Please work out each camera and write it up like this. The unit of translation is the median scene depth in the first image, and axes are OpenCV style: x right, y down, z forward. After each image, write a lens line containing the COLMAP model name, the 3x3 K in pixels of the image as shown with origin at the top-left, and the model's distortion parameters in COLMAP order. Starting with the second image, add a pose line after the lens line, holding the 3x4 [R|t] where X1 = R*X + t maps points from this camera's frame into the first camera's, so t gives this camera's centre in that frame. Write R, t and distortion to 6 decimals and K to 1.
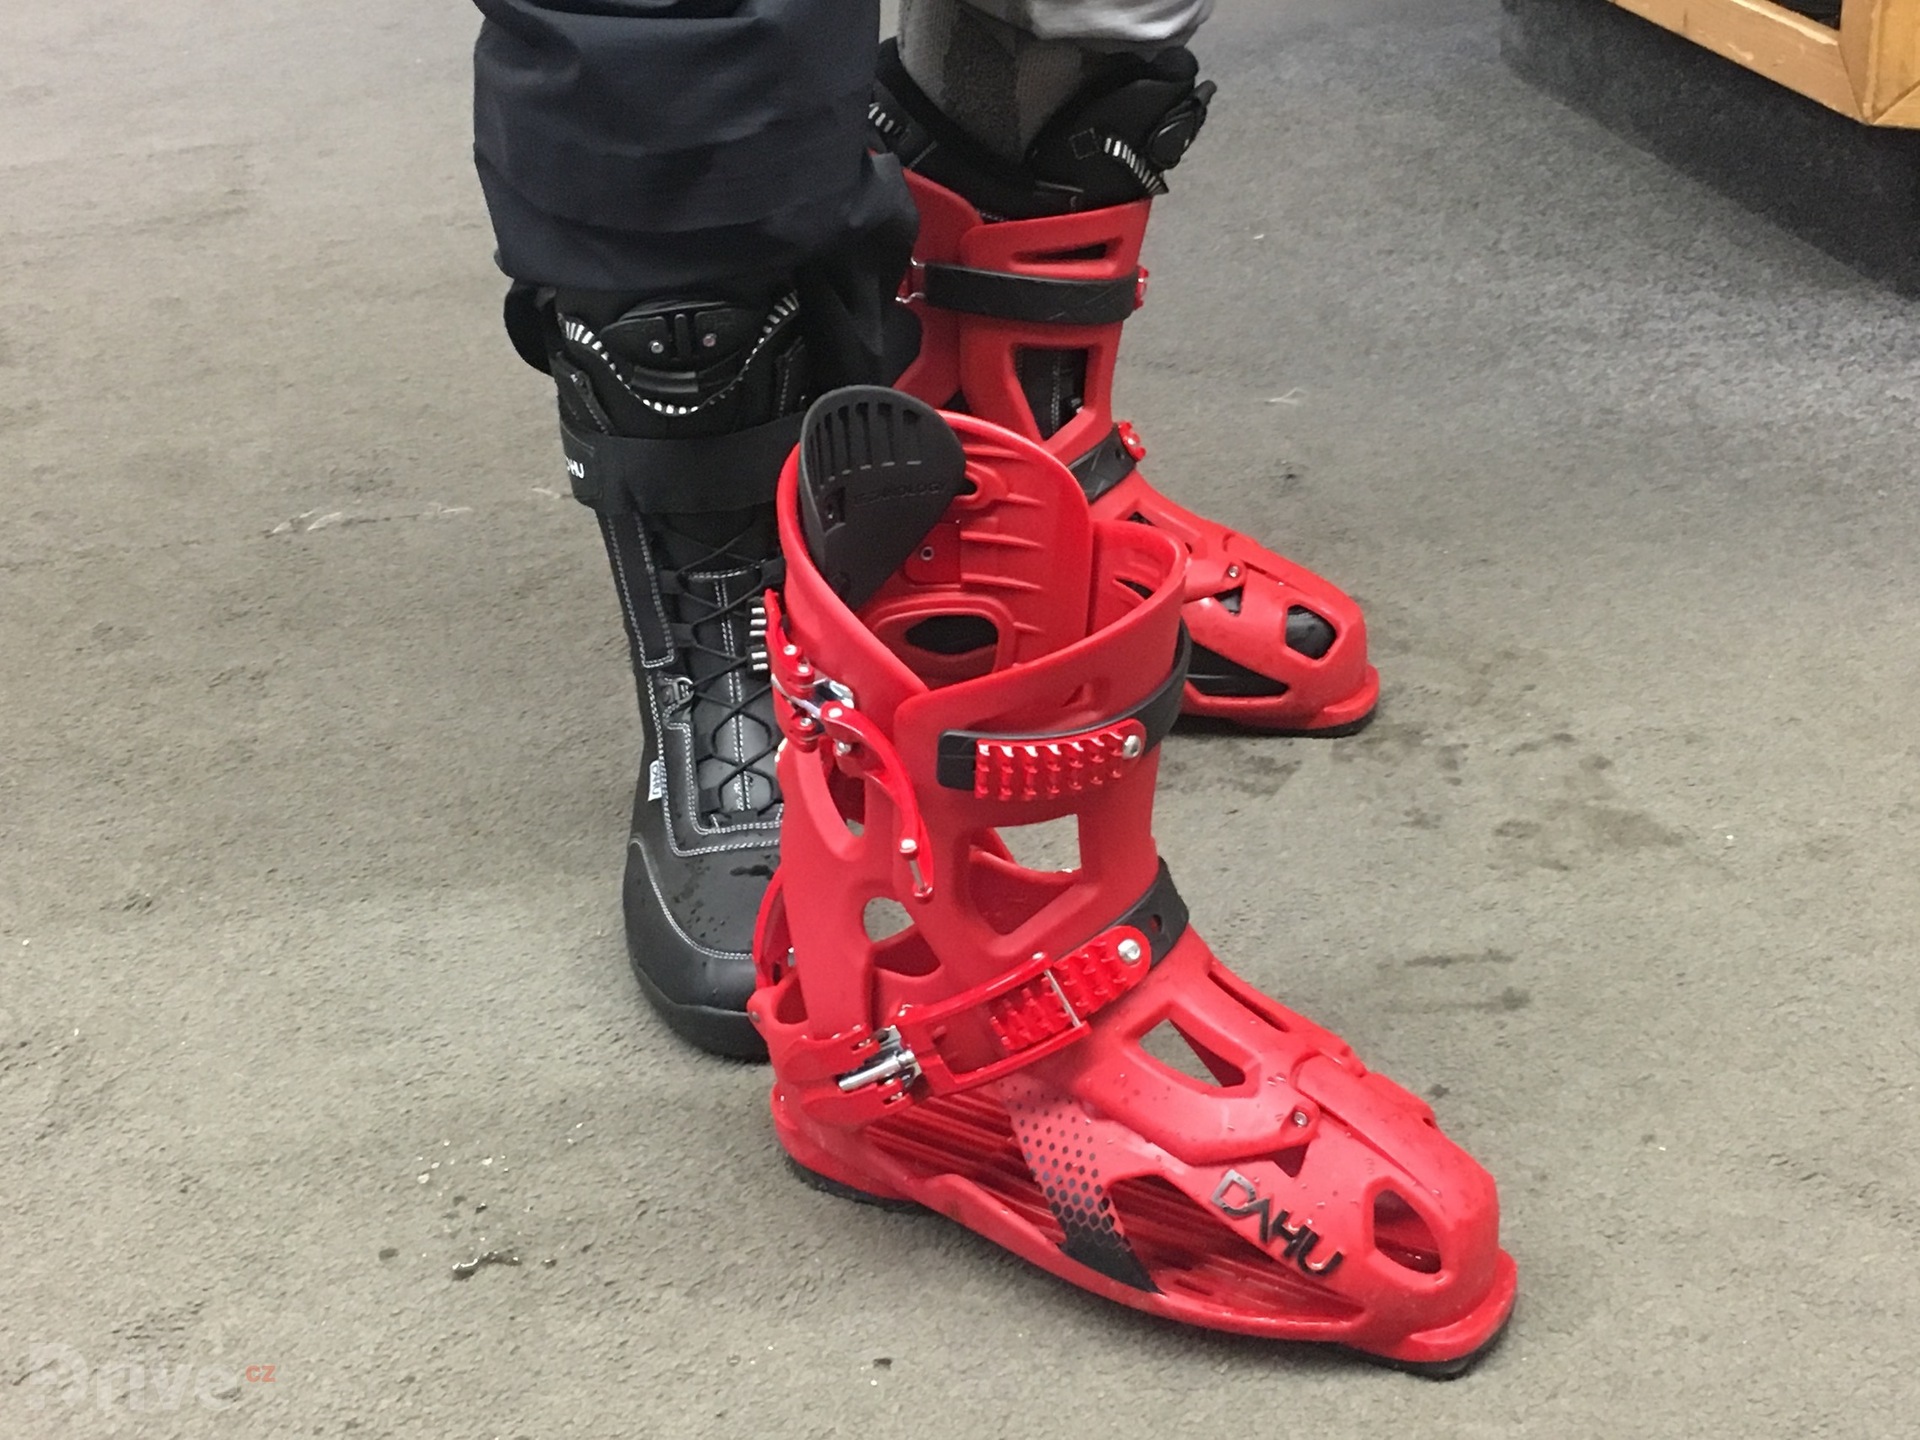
lens RADIAL K [[2909.5, 0, 960.0], [0, 2909.5, 720.0], [0, 0, 1]] dist [0.022545, 0.046654]
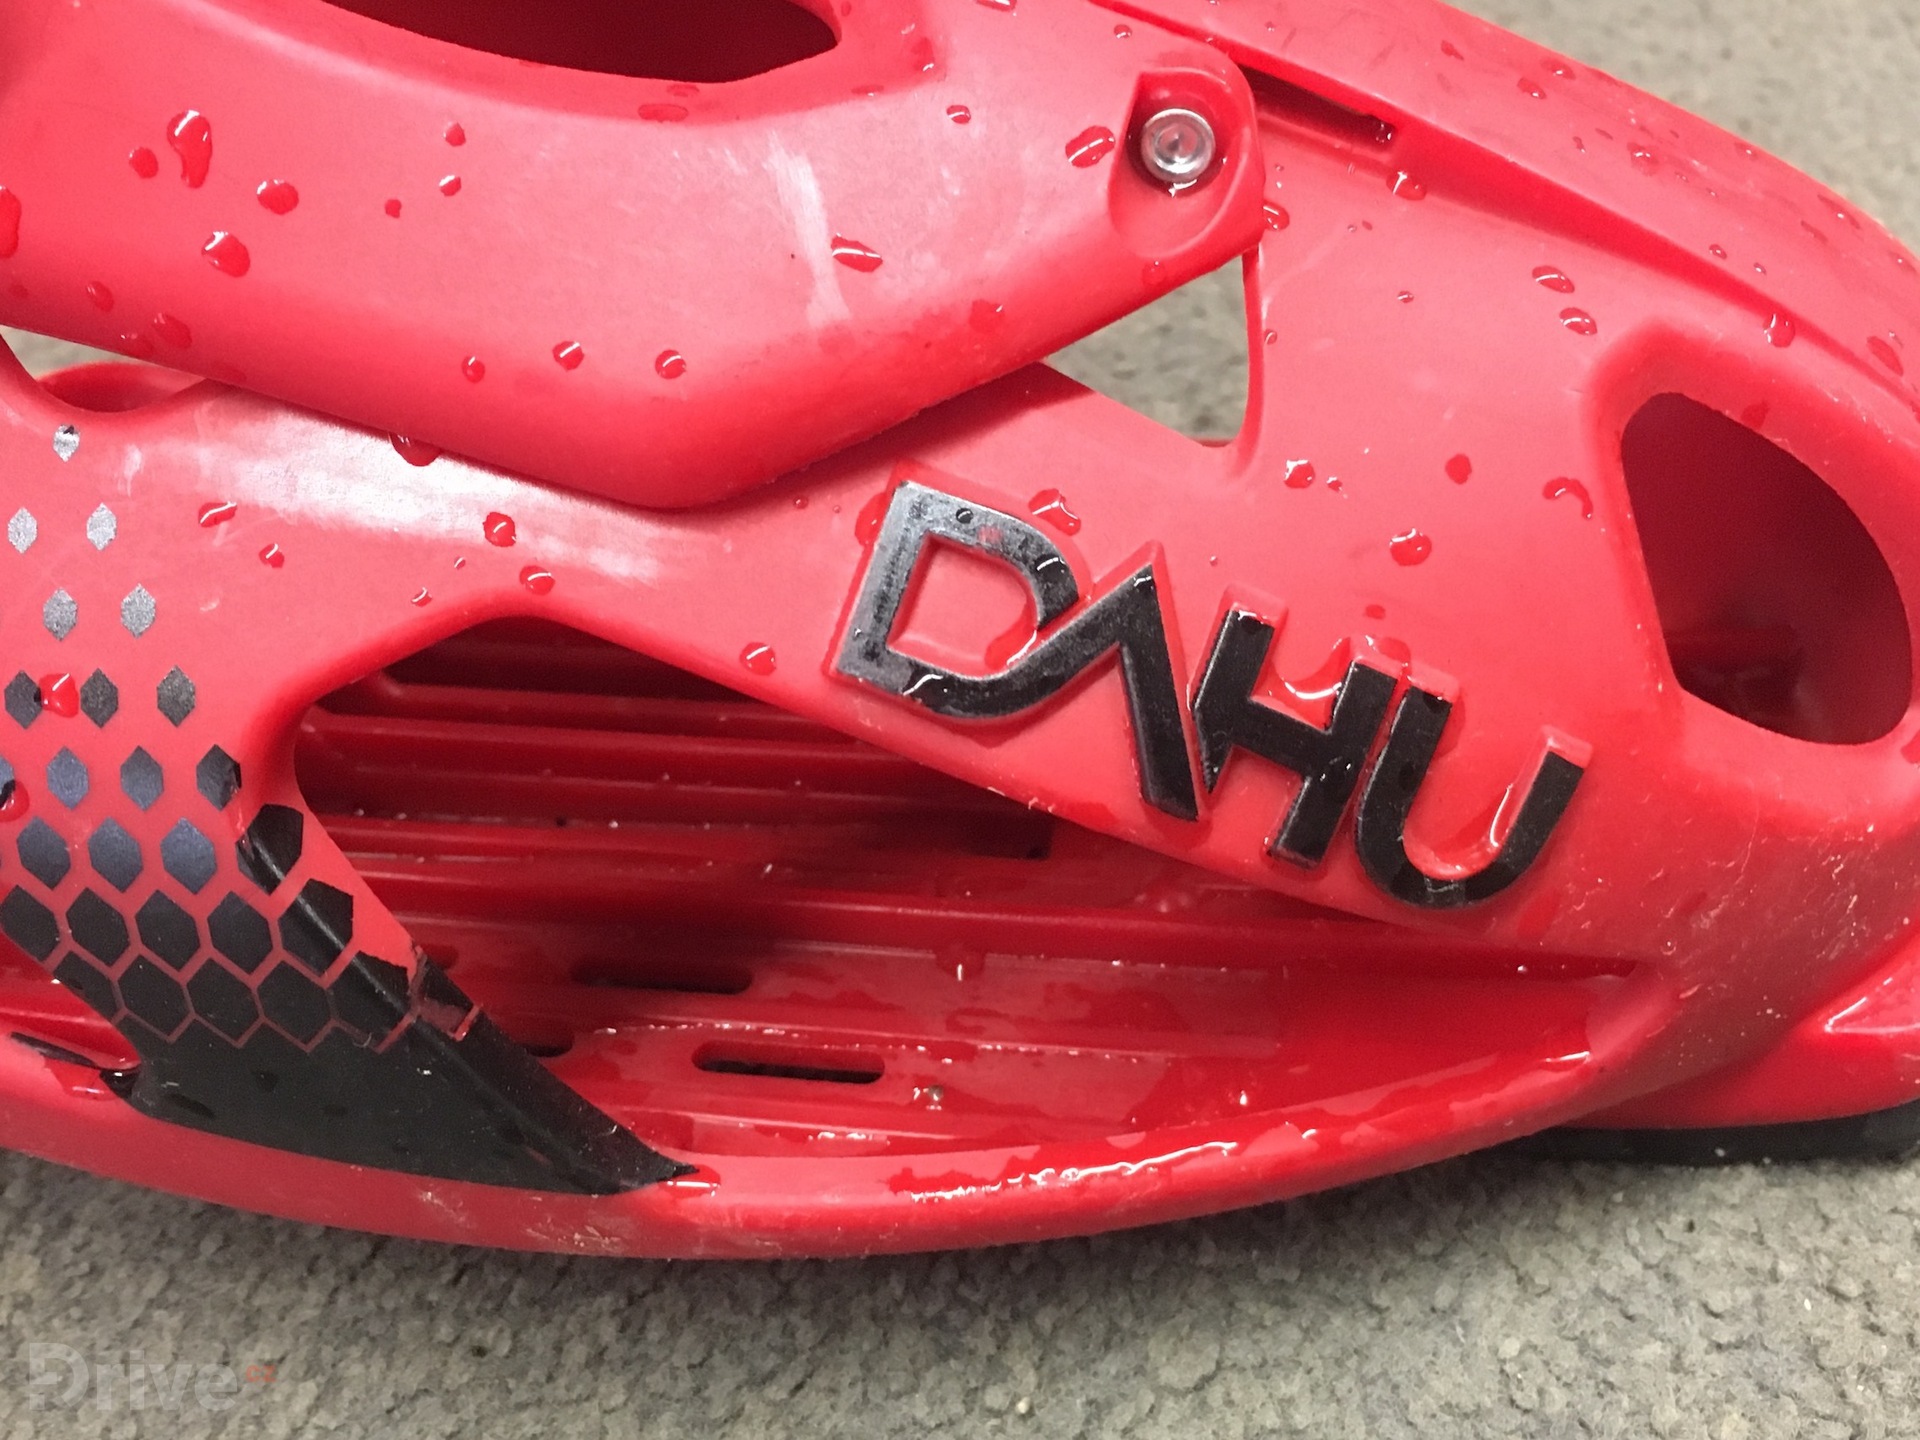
lens RADIAL K [[2106.8, 0, 960.0], [0, 2106.8, 720.0], [0, 0, 1]] dist [0.056709, -0.032013]
pose [[0.924439, -0.259317, 0.279584, 0.054789], [0.207486, 0.957204, 0.201770, 0.141827], [-0.319941, -0.128514, 0.938681, 0.866776]]
